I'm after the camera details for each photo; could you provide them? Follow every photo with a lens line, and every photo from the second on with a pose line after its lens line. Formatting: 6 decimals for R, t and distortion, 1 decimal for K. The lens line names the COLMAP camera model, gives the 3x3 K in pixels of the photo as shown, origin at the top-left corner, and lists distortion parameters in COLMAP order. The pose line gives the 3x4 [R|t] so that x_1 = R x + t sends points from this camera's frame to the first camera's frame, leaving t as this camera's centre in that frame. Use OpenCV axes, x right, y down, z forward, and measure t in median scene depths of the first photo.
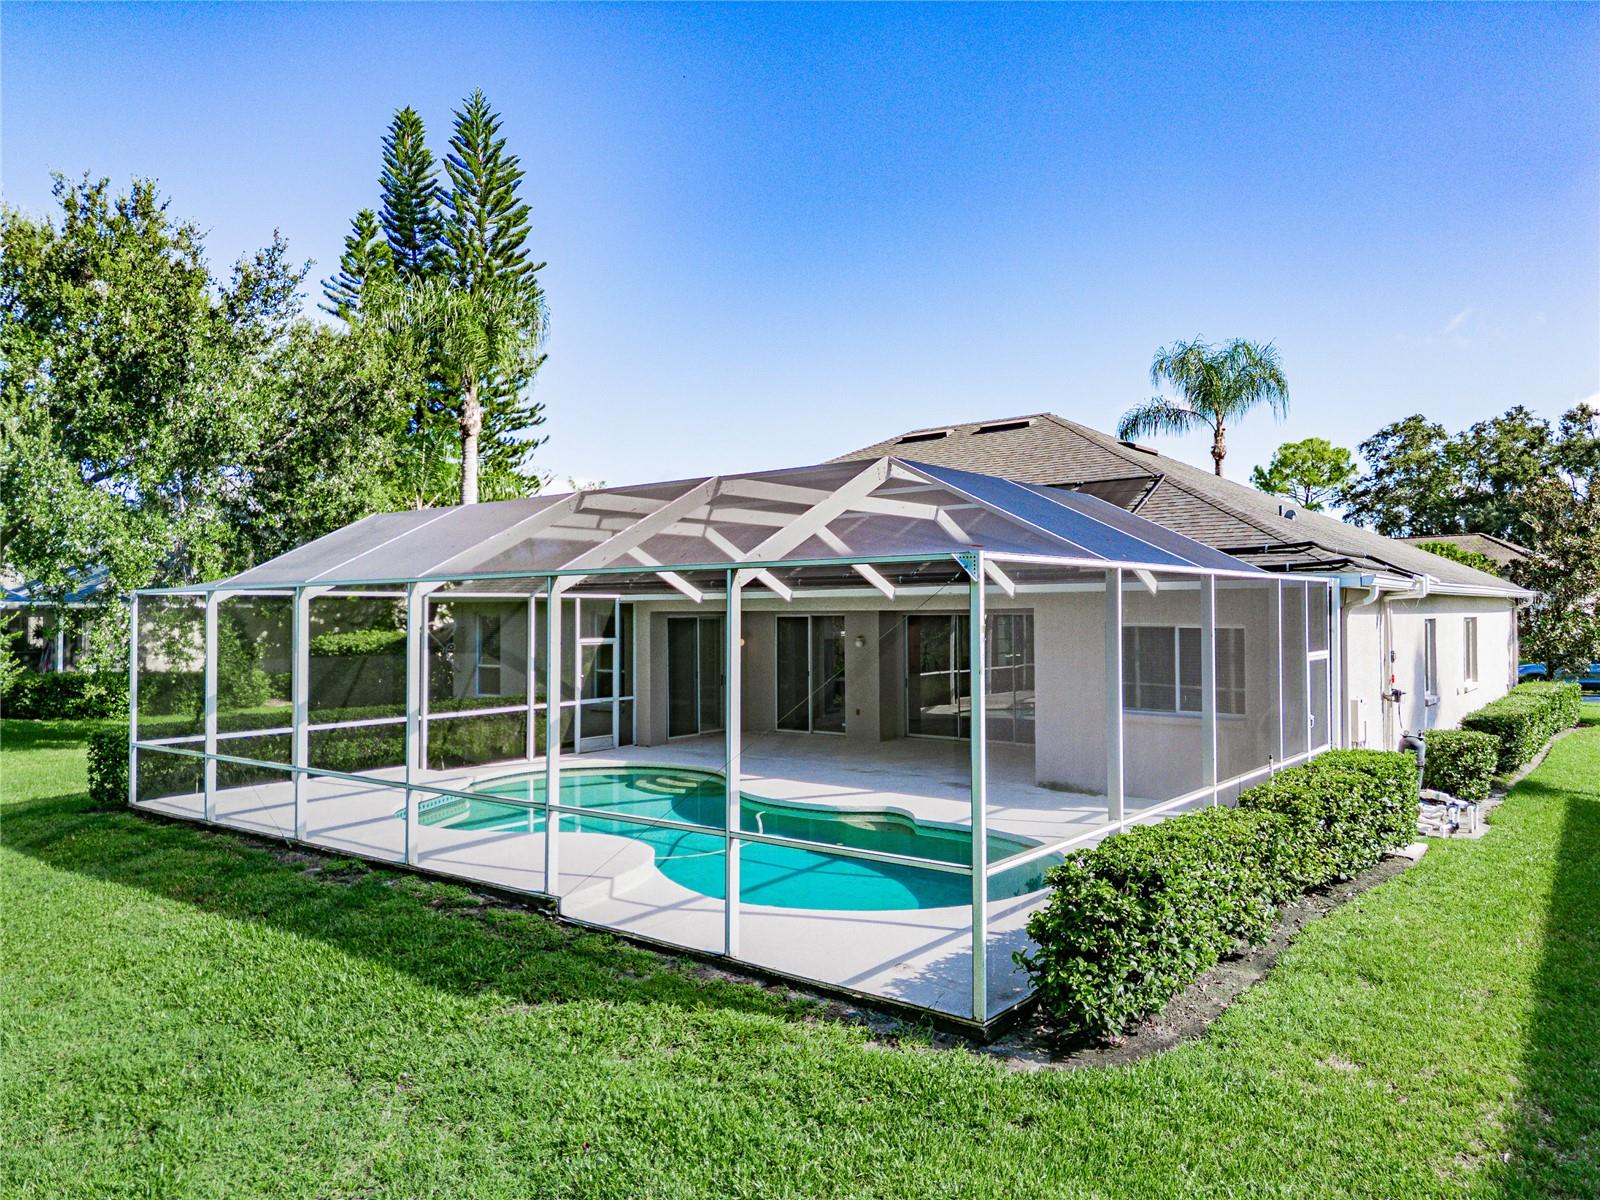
lens RADIAL K [[1105.5, 0, 793.0], [0, 1105.5, 597.7], [0, 0, 1]] dist [0.003132, -0.002602]
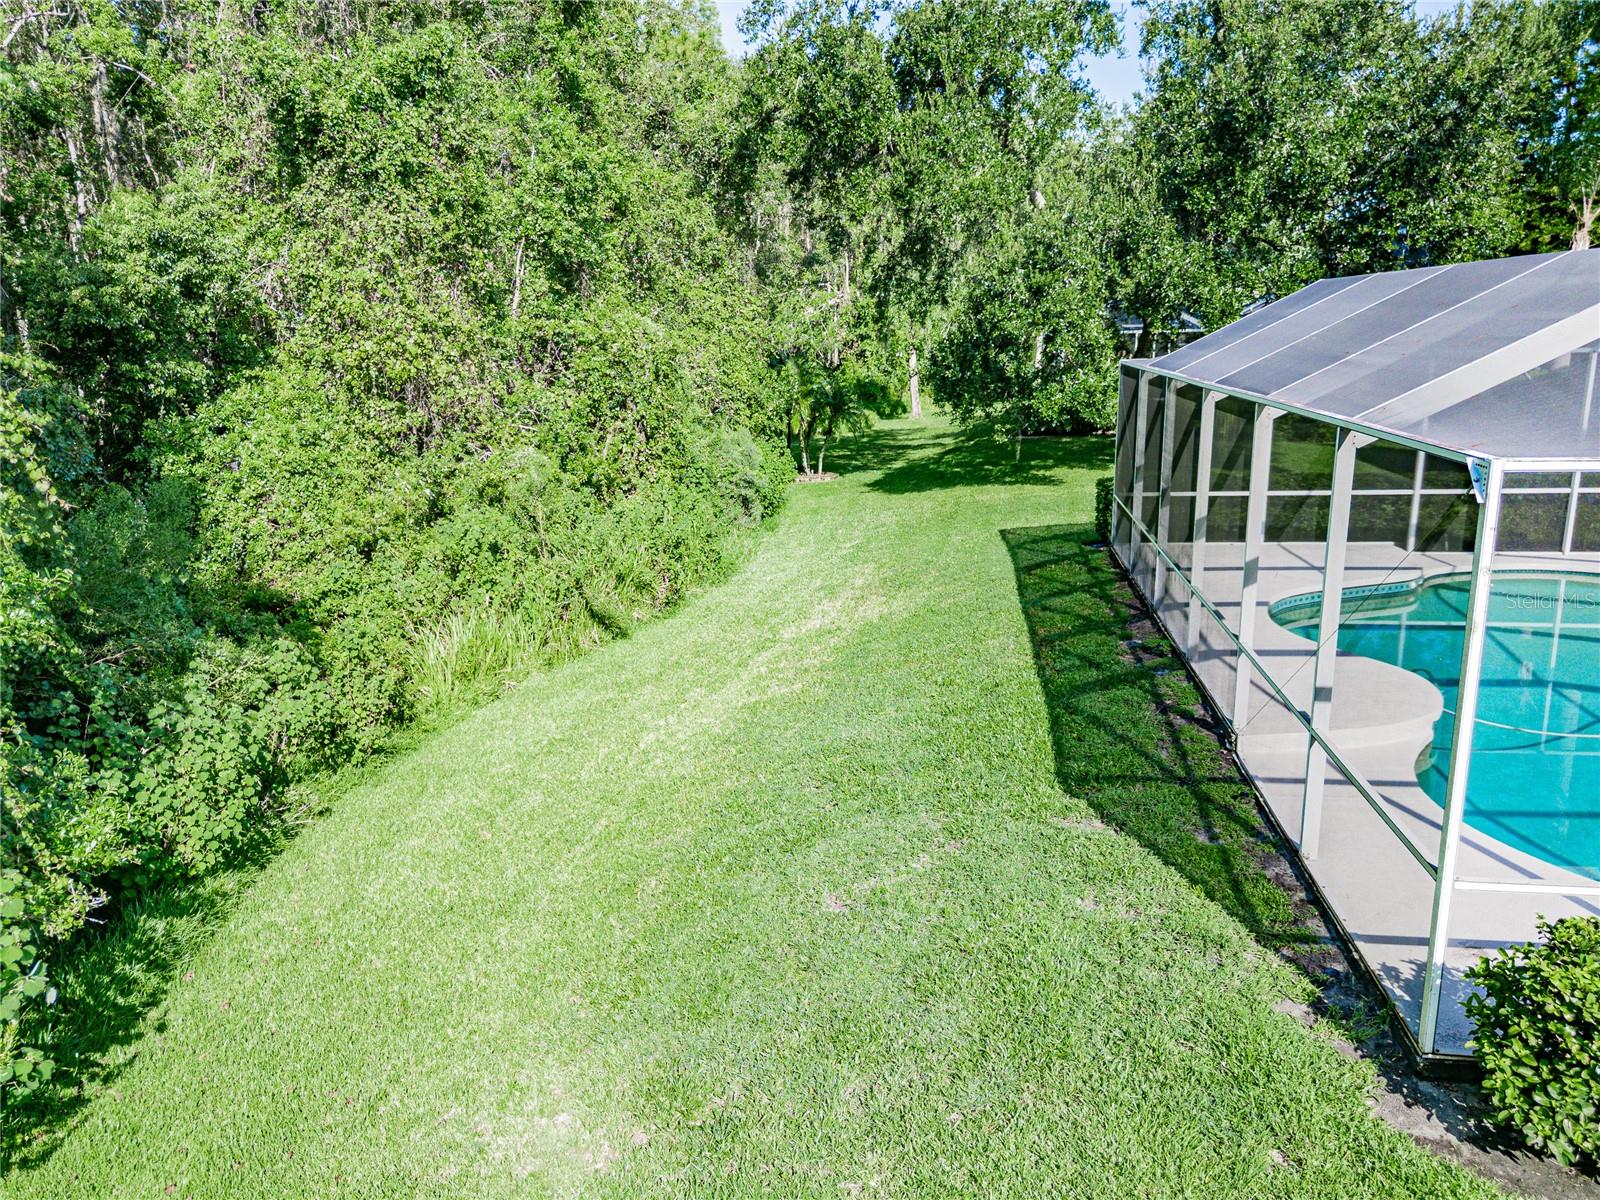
lens RADIAL K [[1105.5, 0, 793.7], [0, 1105.5, 603.6], [0, 0, 1]] dist [0.003132, -0.002602]
pose [[0.502519, 0.208149, -0.839136, 0.423290], [0.034334, 0.965016, 0.259935, -0.125416], [0.863884, -0.159433, 0.477792, 0.200248]]
